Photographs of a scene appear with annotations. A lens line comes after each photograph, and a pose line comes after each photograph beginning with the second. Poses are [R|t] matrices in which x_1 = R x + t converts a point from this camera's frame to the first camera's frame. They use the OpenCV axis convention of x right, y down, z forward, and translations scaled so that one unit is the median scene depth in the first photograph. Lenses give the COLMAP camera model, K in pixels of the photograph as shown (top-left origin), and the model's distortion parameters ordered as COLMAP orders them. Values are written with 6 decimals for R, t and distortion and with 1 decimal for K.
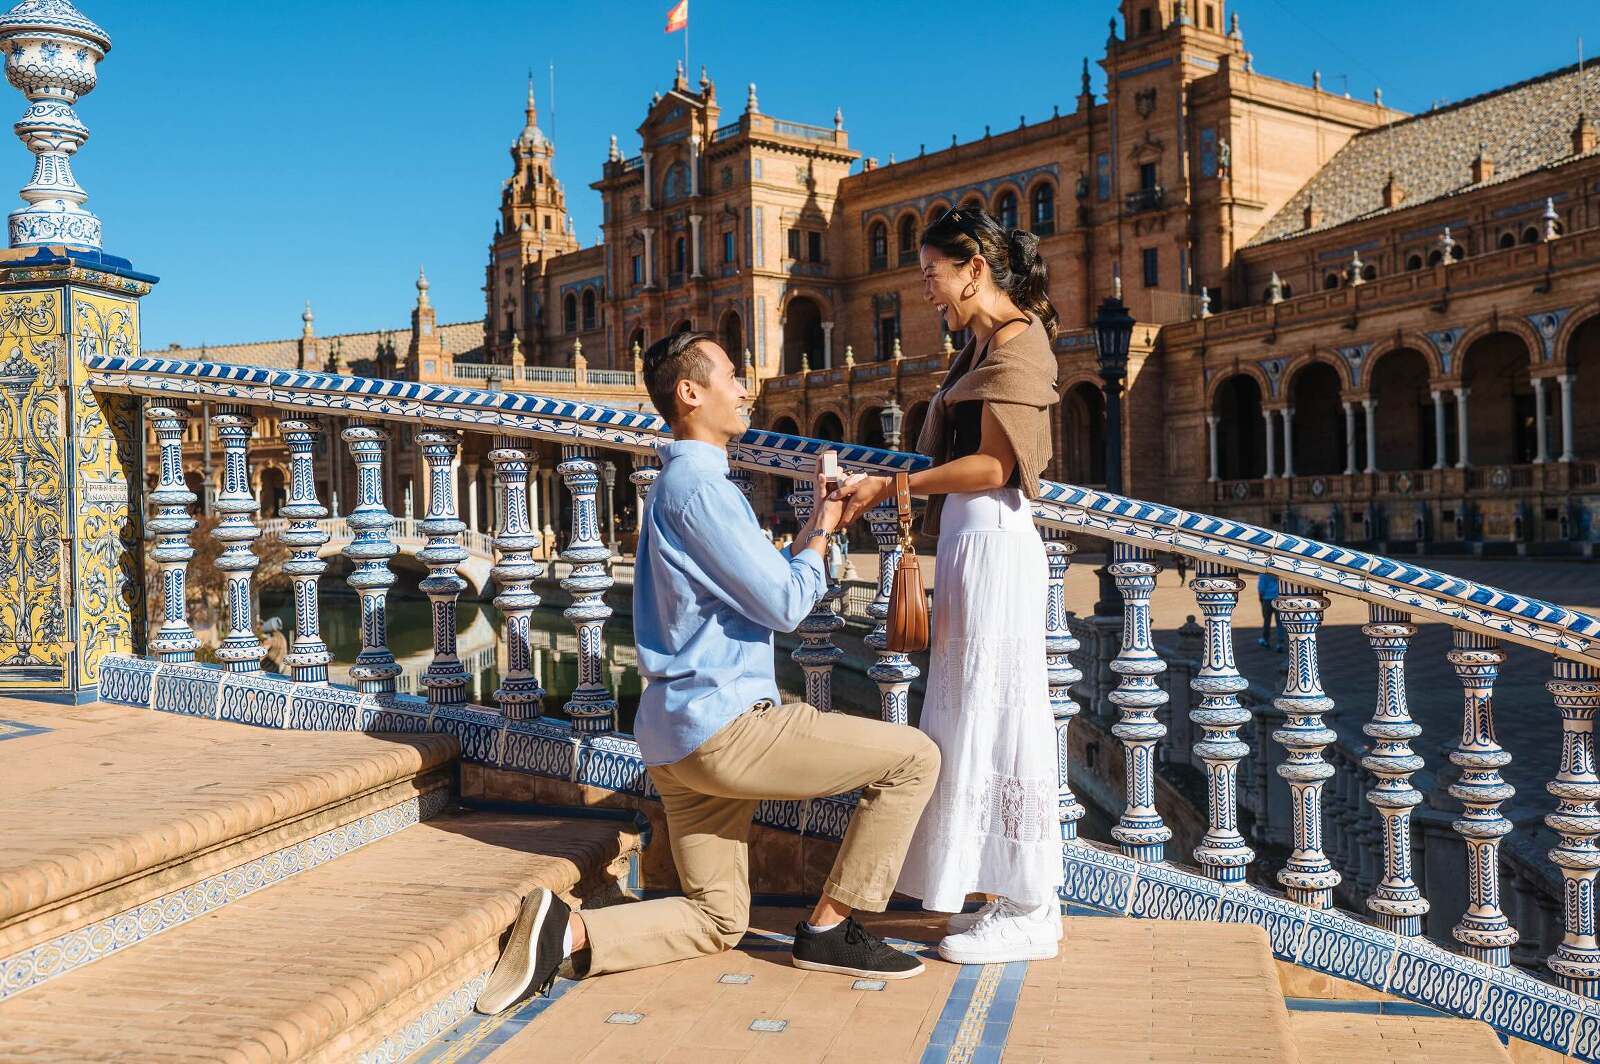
lens RADIAL K [[1644.5, 0, 800.0], [0, 1644.5, 532.0], [0, 0, 1]] dist [-0.004013, -0.001846]
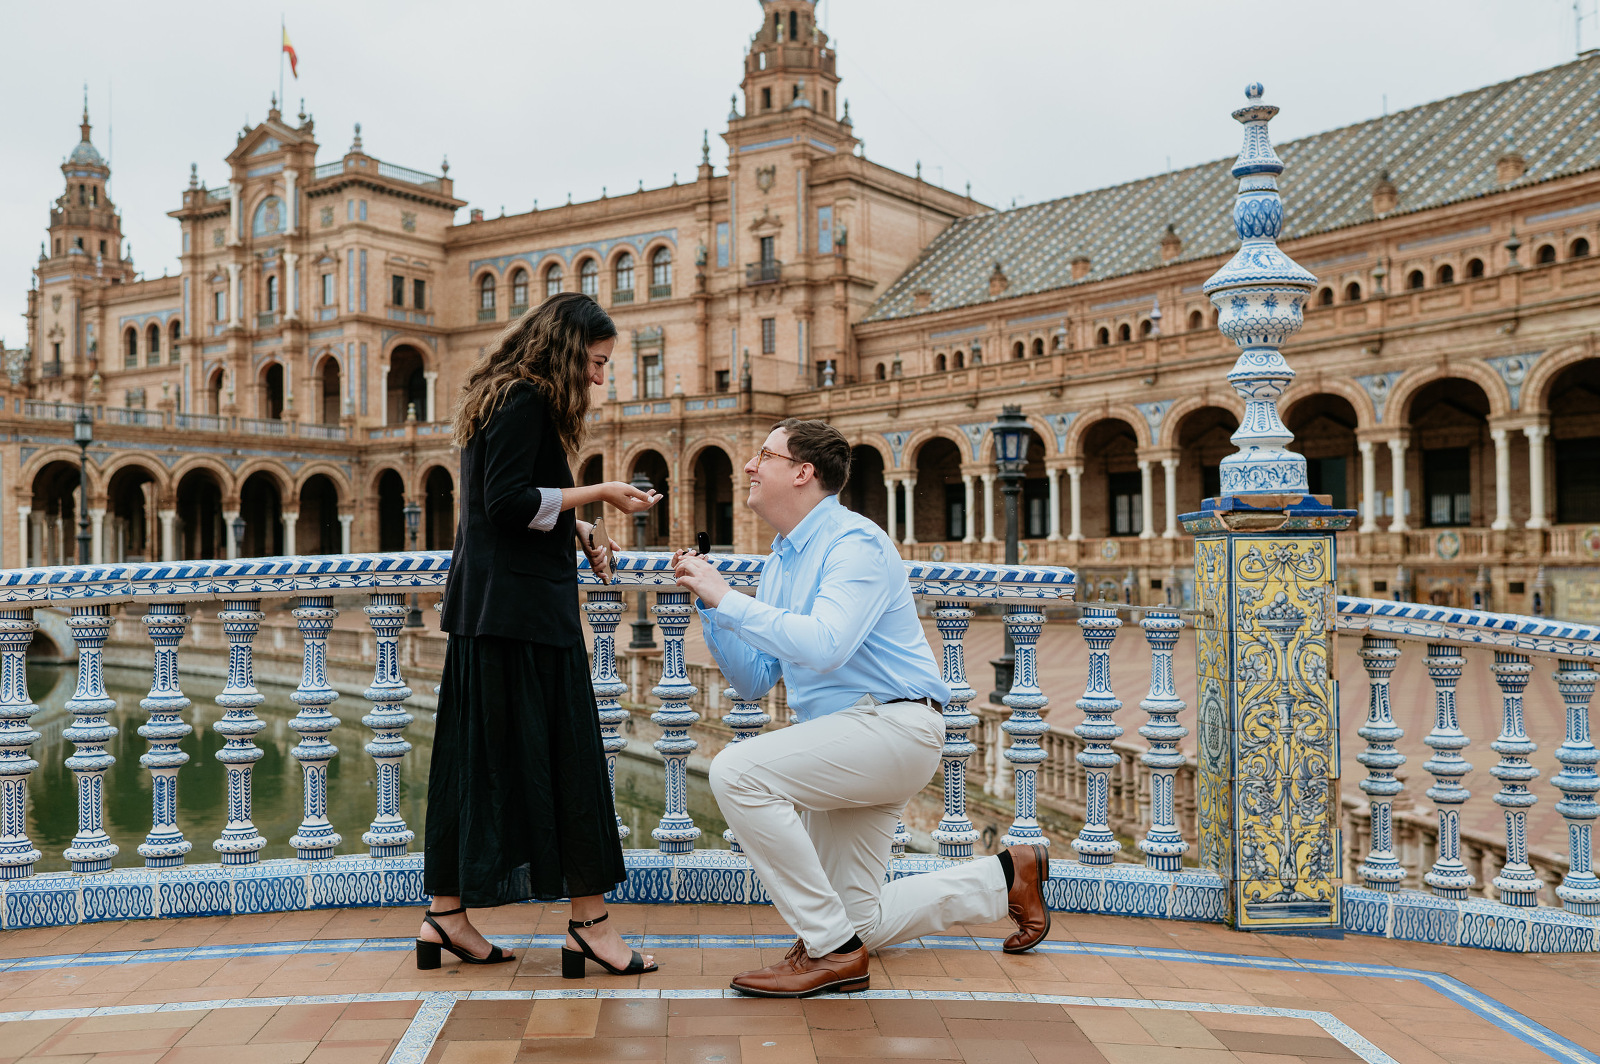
lens RADIAL K [[1644.5, 0, 800.0], [0, 1644.5, 532.0], [0, 0, 1]] dist [-0.004013, -0.001846]
pose [[0.957787, 0.019334, 0.286826, -1.055088], [-0.011115, 0.999480, -0.030253, -0.114549], [-0.287262, 0.025788, 0.957505, 0.096922]]
